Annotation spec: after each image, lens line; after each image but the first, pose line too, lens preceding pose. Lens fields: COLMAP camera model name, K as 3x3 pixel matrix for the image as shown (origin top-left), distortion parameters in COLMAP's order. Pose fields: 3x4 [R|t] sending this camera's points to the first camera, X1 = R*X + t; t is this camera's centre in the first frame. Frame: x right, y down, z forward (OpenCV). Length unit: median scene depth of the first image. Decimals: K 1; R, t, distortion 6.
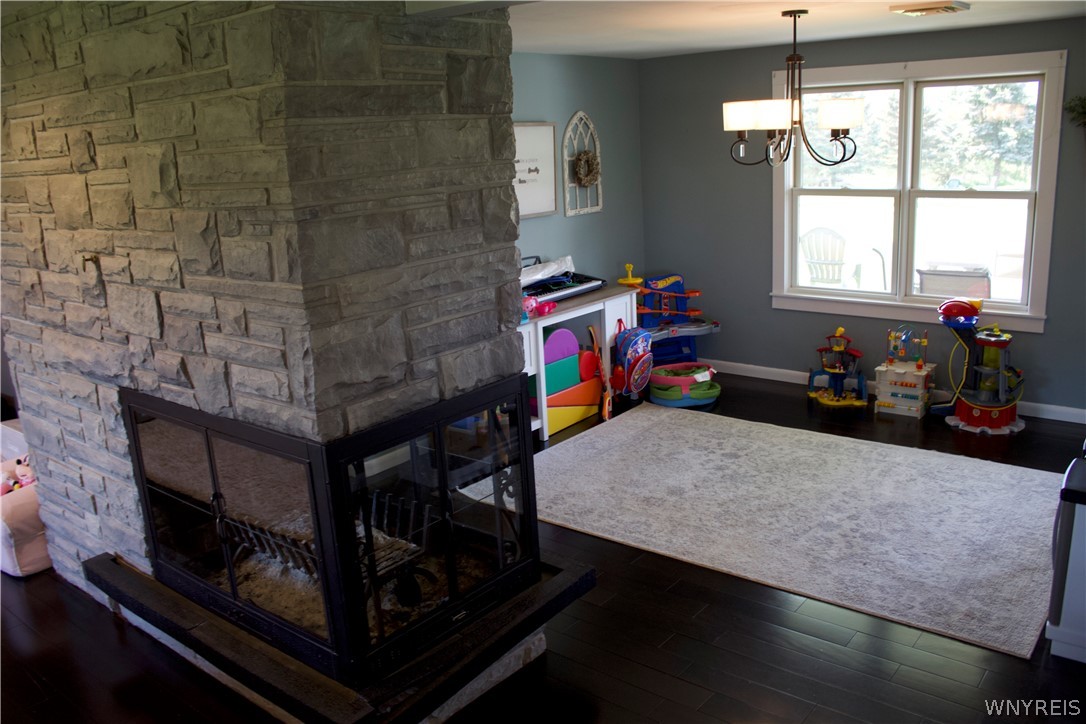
lens RADIAL K [[886.1, 0, 543.0], [0, 886.1, 362.0], [0, 0, 1]] dist [-0.115154, 0.009613]
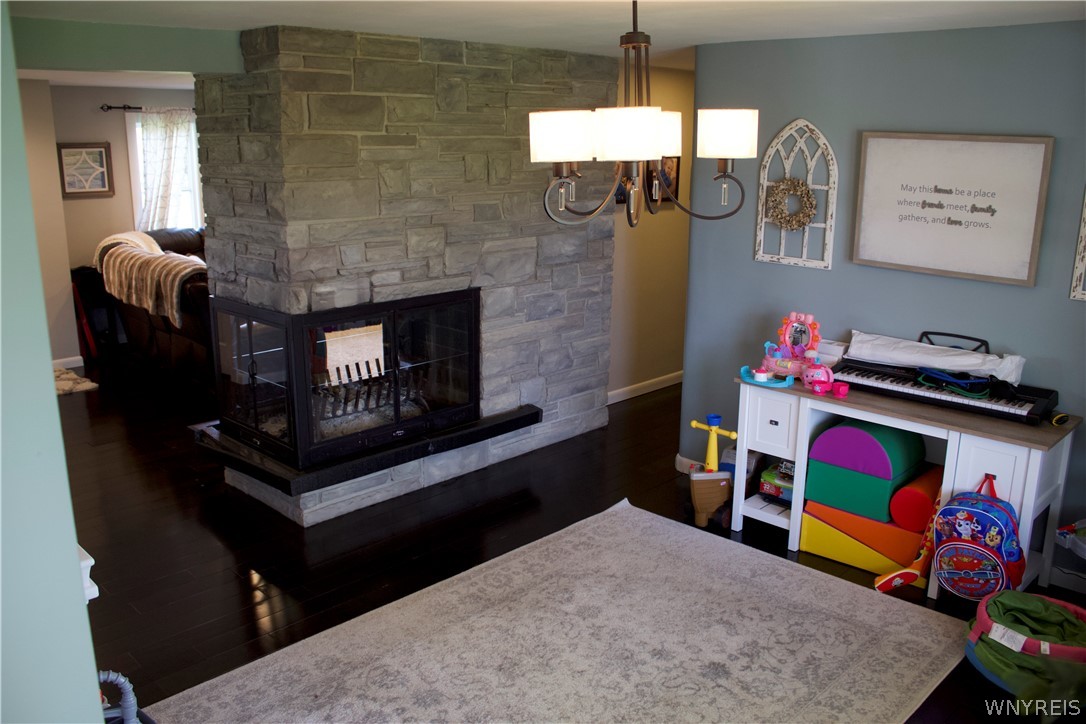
lens RADIAL K [[886.1, 0, 543.0], [0, 886.1, 362.0], [0, 0, 1]] dist [-0.115154, 0.009613]
pose [[-0.080574, 0.285125, -0.955098, 0.703804], [-0.250366, 0.921703, 0.296277, -0.234951], [0.964793, 0.262996, -0.002880, 0.764475]]
